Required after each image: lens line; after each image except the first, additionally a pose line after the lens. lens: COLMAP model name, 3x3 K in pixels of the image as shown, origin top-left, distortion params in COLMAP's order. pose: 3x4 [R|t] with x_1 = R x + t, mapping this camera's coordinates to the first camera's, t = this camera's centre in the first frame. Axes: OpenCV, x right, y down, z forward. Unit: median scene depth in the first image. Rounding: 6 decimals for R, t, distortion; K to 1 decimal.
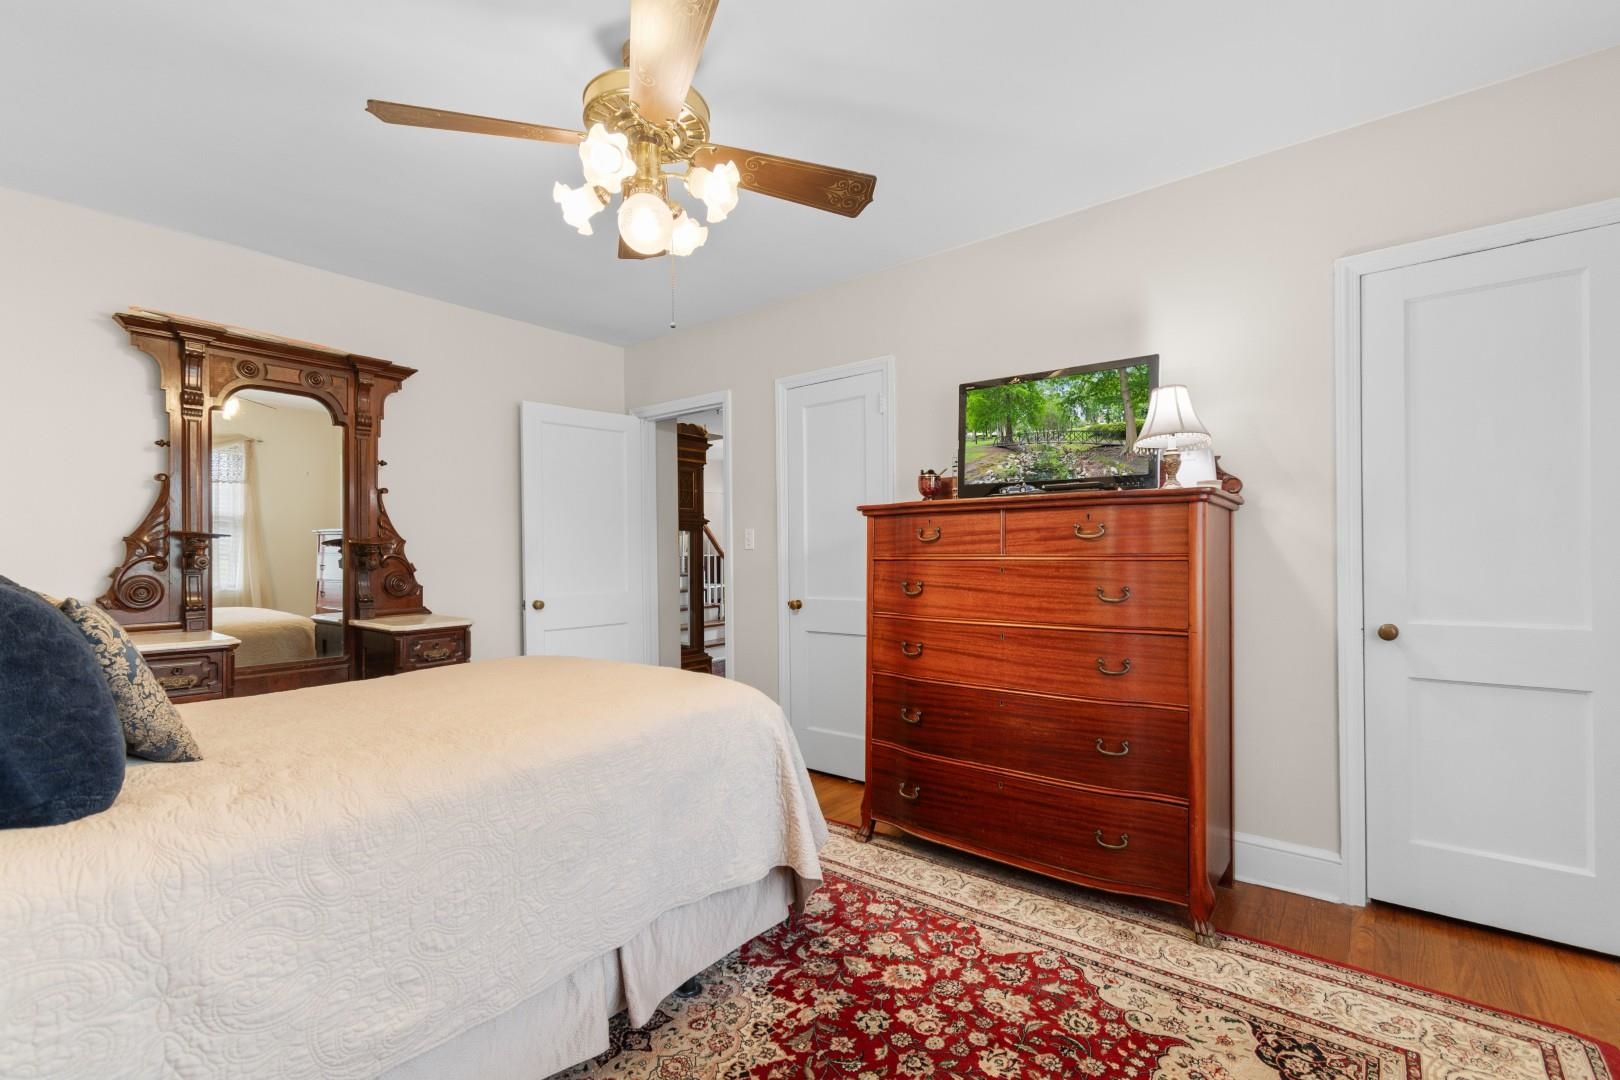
lens RADIAL K [[707.1, 0, 817.8], [0, 707.1, 545.8], [0, 0, 1]] dist [0.008764, -0.003140]
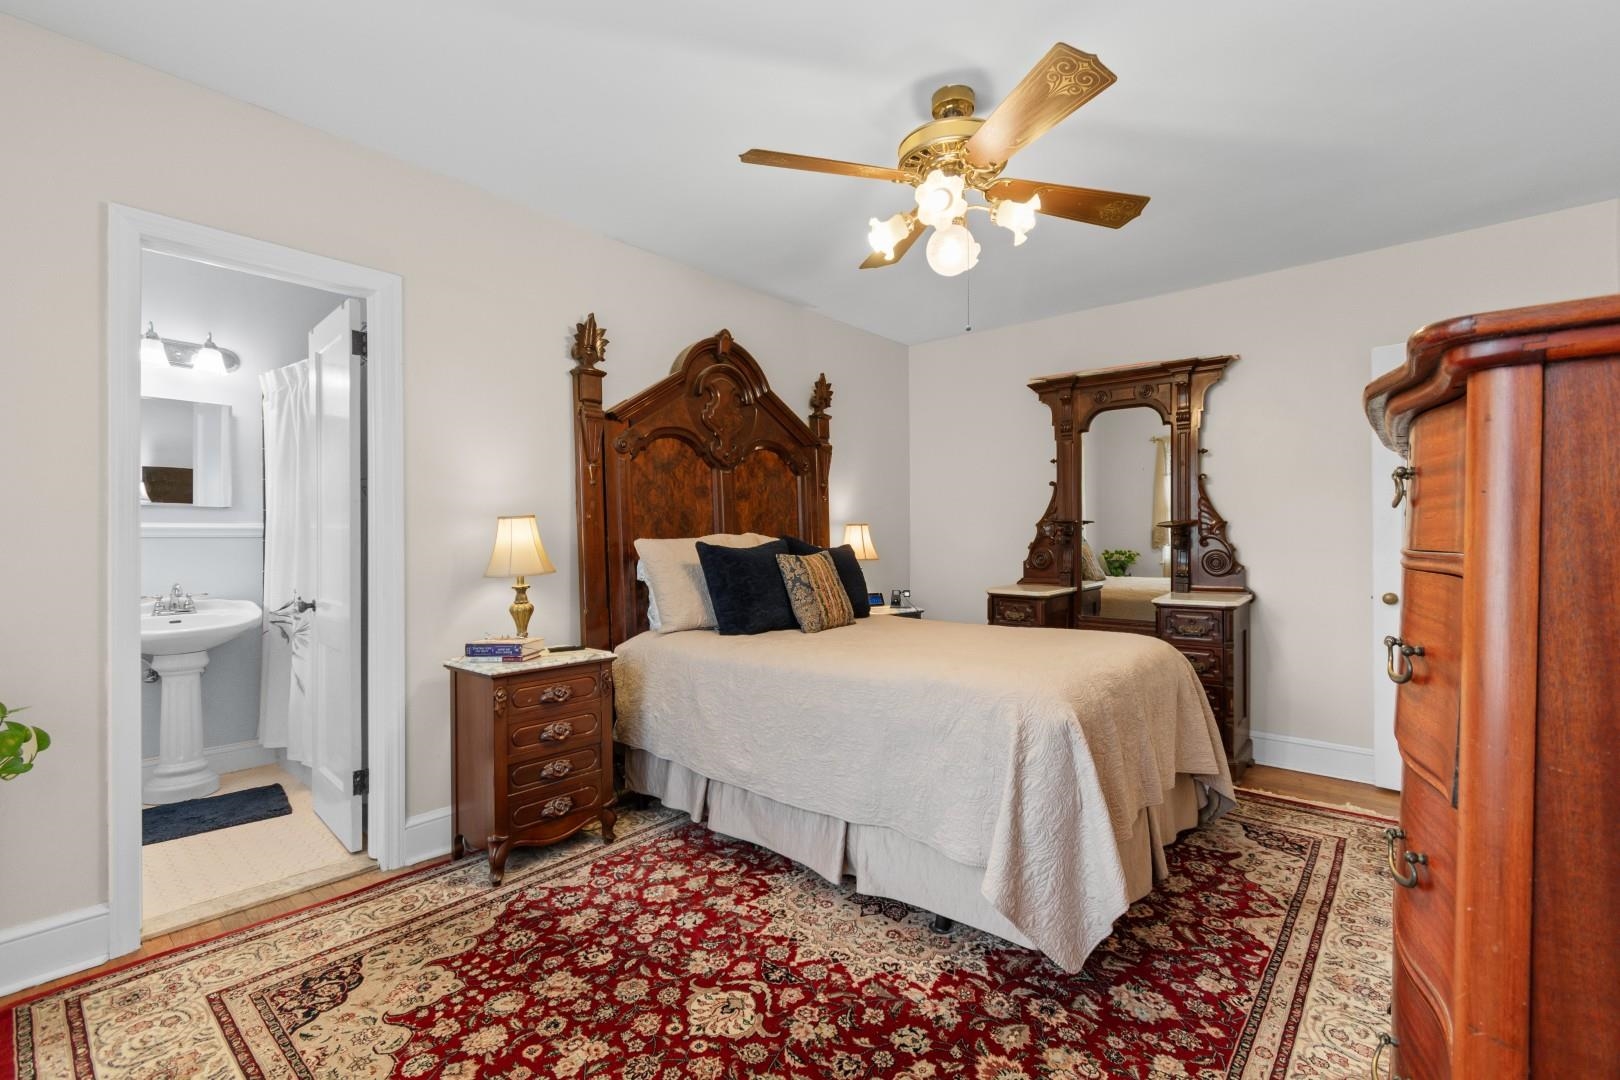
lens RADIAL K [[707.1, 0, 820.8], [0, 707.1, 538.0], [0, 0, 1]] dist [0.008764, -0.003140]
pose [[-0.030245, 0.008721, -0.999504, 0.899080], [0.010478, 0.999910, 0.008407, 0.000813], [0.999488, -0.010218, -0.030334, 0.817564]]
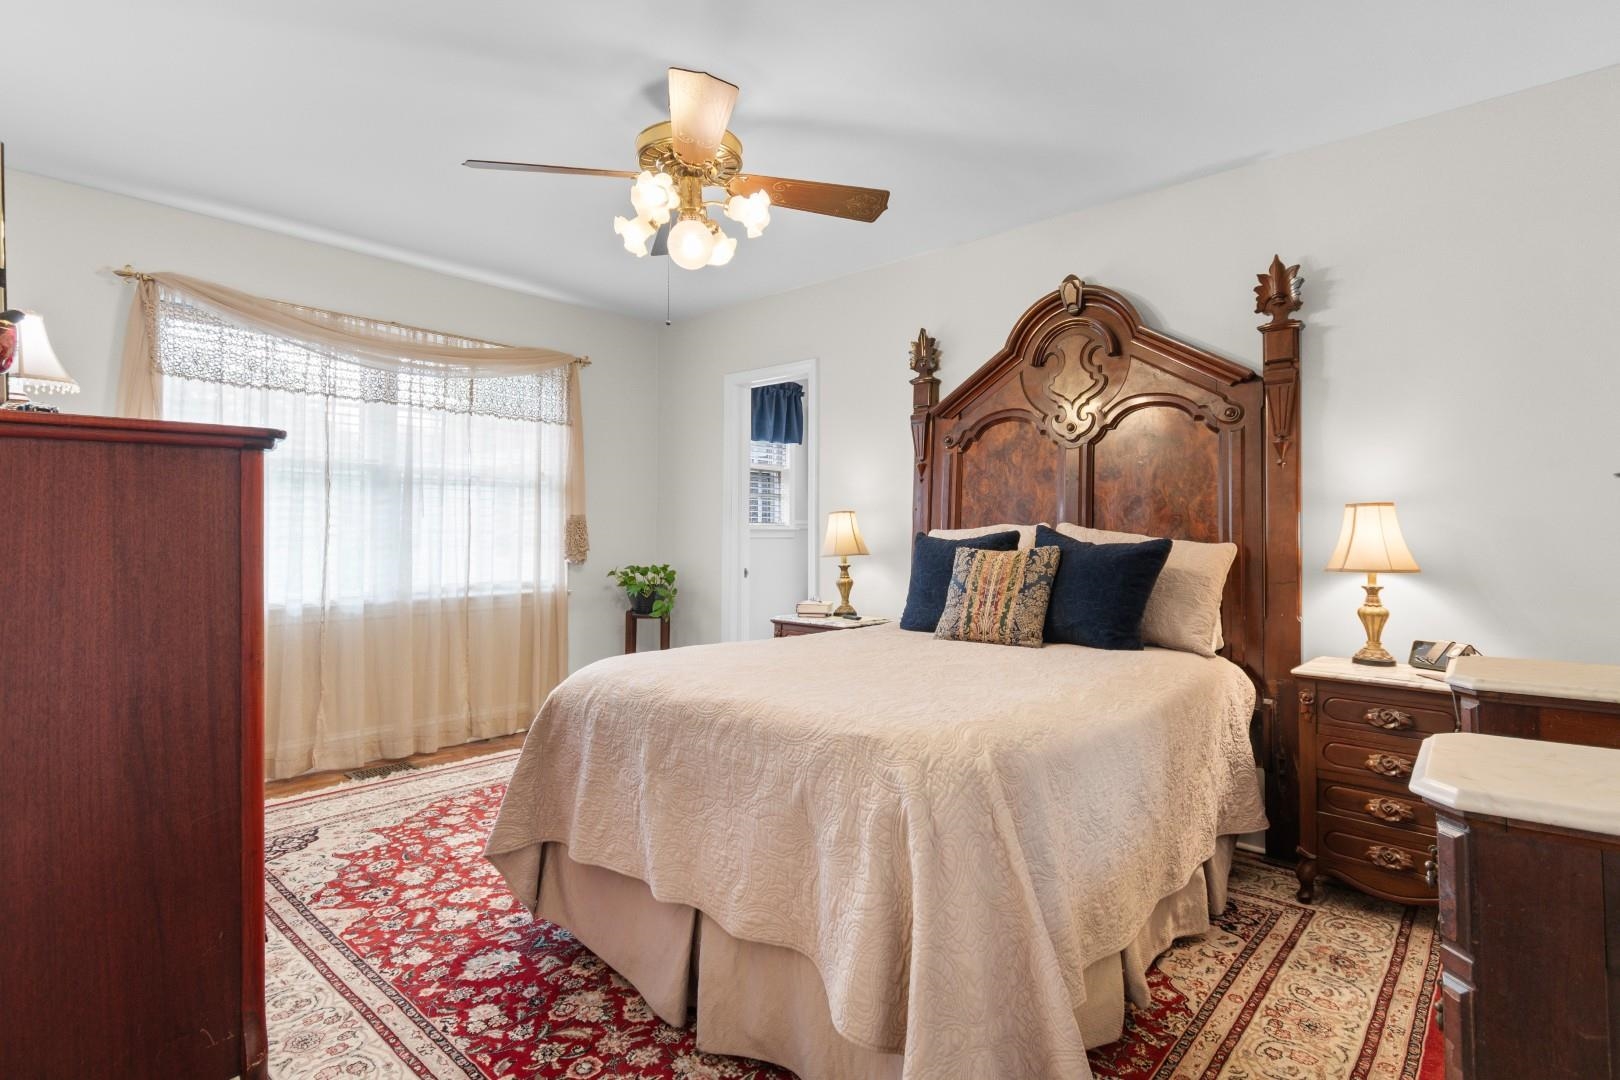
lens RADIAL K [[807.6, 0, 819.7], [0, 807.6, 537.7], [0, 0, 1]] dist [0.007112, -0.003167]
pose [[-0.998688, 0.005471, 0.050918, -0.507838], [0.005238, 0.999975, -0.004712, 0.036834], [-0.050943, -0.004439, -0.998692, 2.255553]]
